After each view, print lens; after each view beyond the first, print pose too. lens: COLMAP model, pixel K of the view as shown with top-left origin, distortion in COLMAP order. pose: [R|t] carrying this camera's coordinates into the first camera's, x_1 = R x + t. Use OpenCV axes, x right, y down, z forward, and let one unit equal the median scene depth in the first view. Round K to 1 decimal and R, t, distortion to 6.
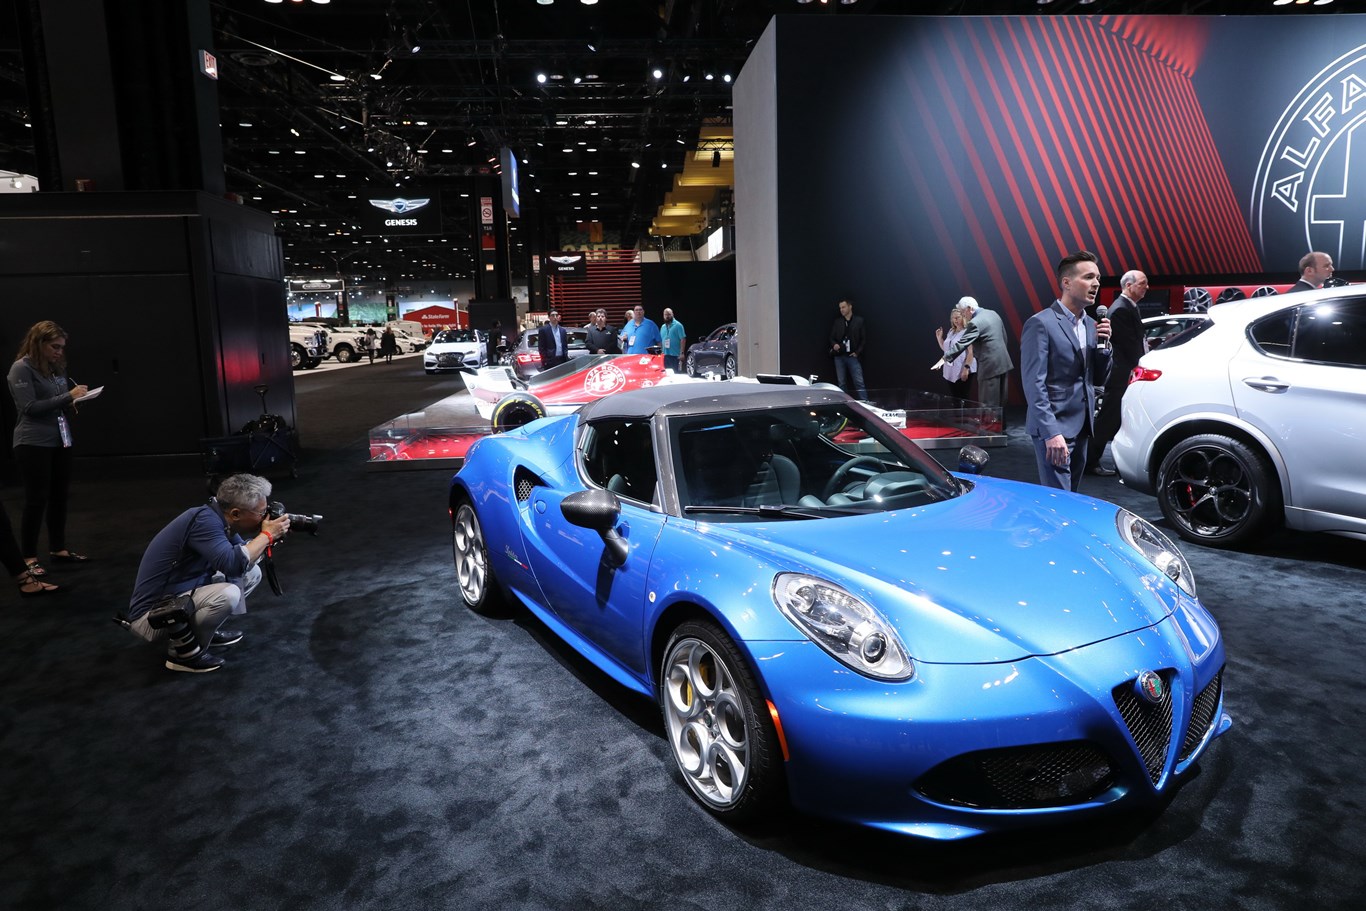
lens RADIAL K [[918.7, 0, 681.9], [0, 918.7, 463.5], [0, 0, 1]] dist [-0.012343, 0.009710]
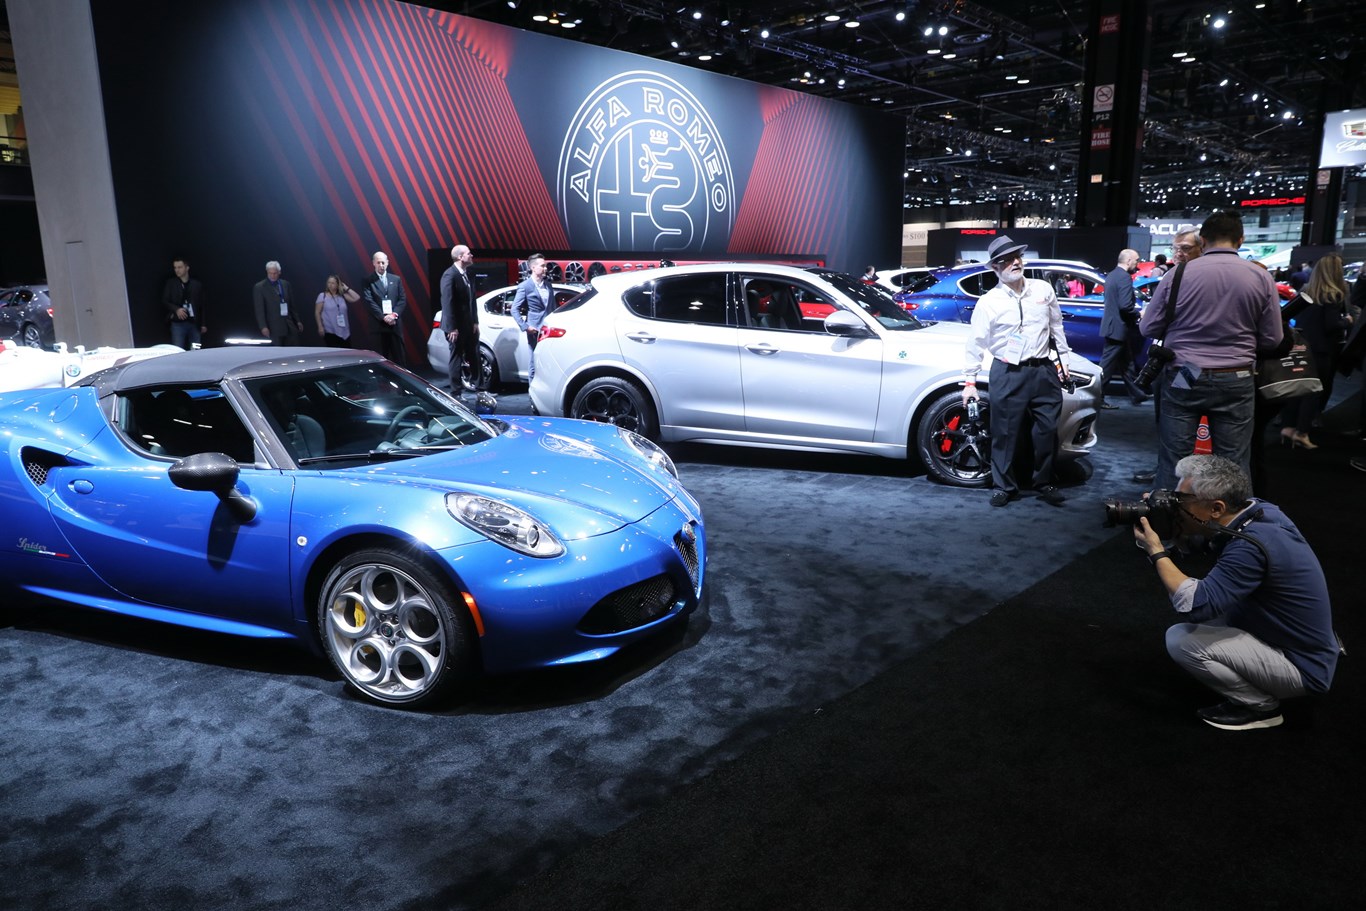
lens RADIAL K [[918.7, 0, 684.9], [0, 918.7, 464.9], [0, 0, 1]] dist [-0.012343, 0.009710]
pose [[0.748640, -0.112644, 0.653337, -0.327689], [0.087651, 0.993627, 0.070878, 0.014631], [-0.657157, 0.004203, 0.753742, -0.102158]]
